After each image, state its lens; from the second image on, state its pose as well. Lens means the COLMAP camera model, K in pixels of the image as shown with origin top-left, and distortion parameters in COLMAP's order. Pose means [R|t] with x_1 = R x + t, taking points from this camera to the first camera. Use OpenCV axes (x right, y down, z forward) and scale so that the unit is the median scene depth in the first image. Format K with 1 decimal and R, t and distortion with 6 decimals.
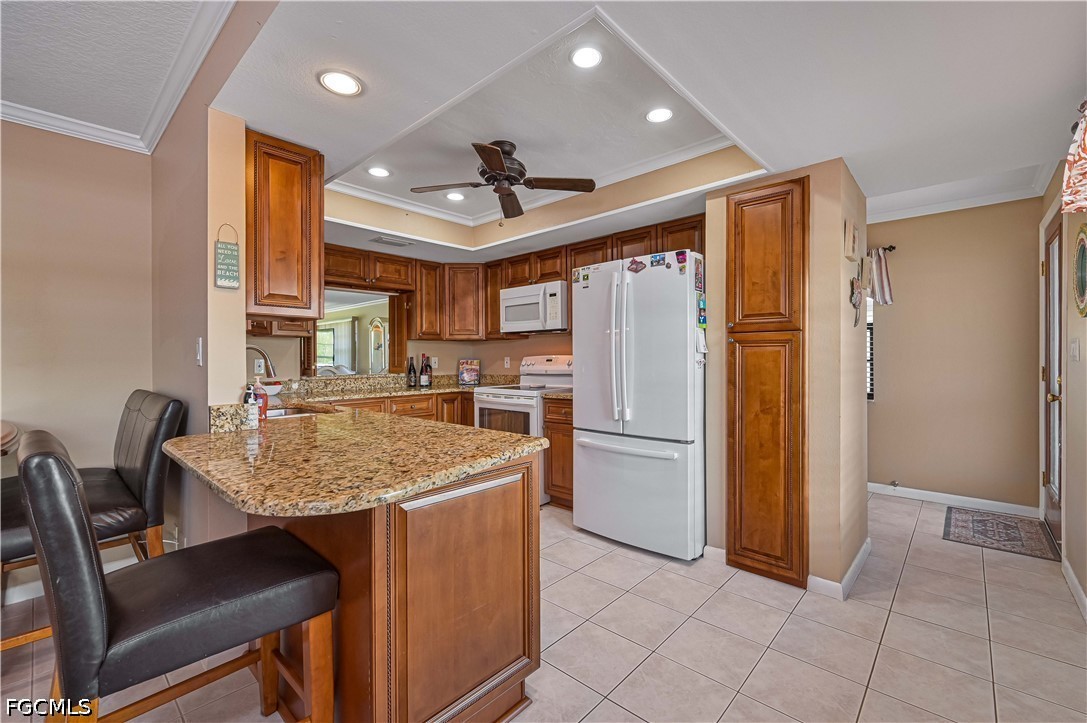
lens RADIAL K [[465.8, 0, 543.5], [0, 465.8, 361.5], [0, 0, 1]] dist [-0.000764, -0.000035]
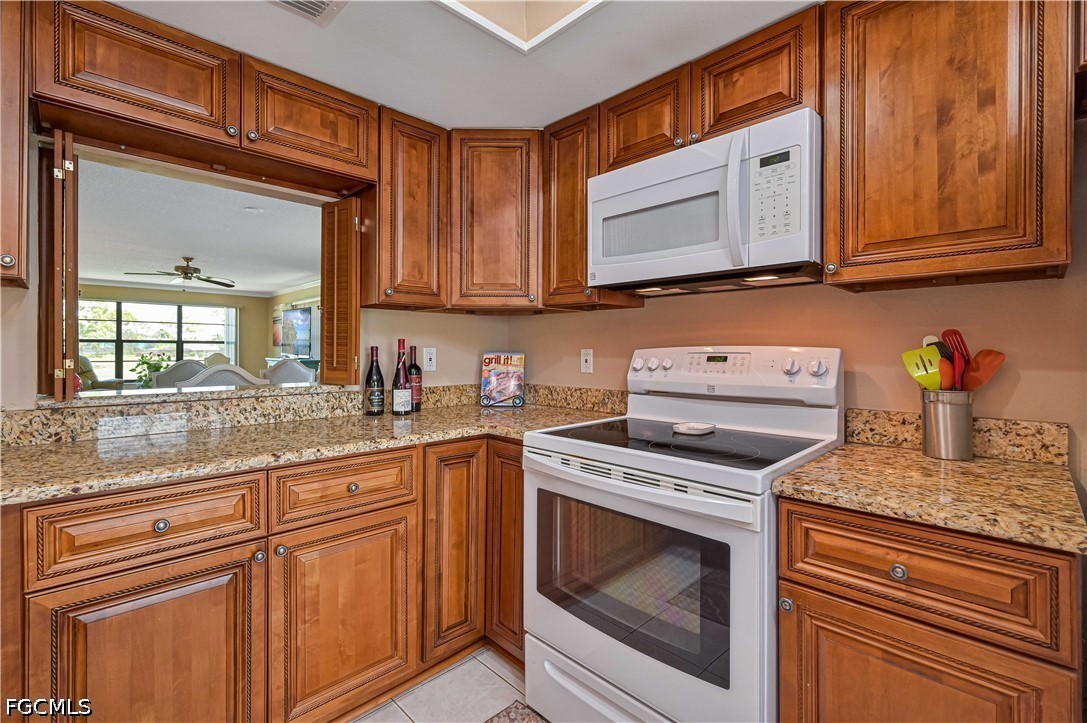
lens RADIAL K [[488.6, 0, 543.8], [0, 488.6, 358.3], [0, 0, 1]] dist [-0.000135, 0.000191]
pose [[0.998916, 0.011346, -0.045137, -0.142350], [-0.010967, 0.999903, 0.008643, -0.006197], [0.045231, -0.008139, 0.998943, 0.753657]]
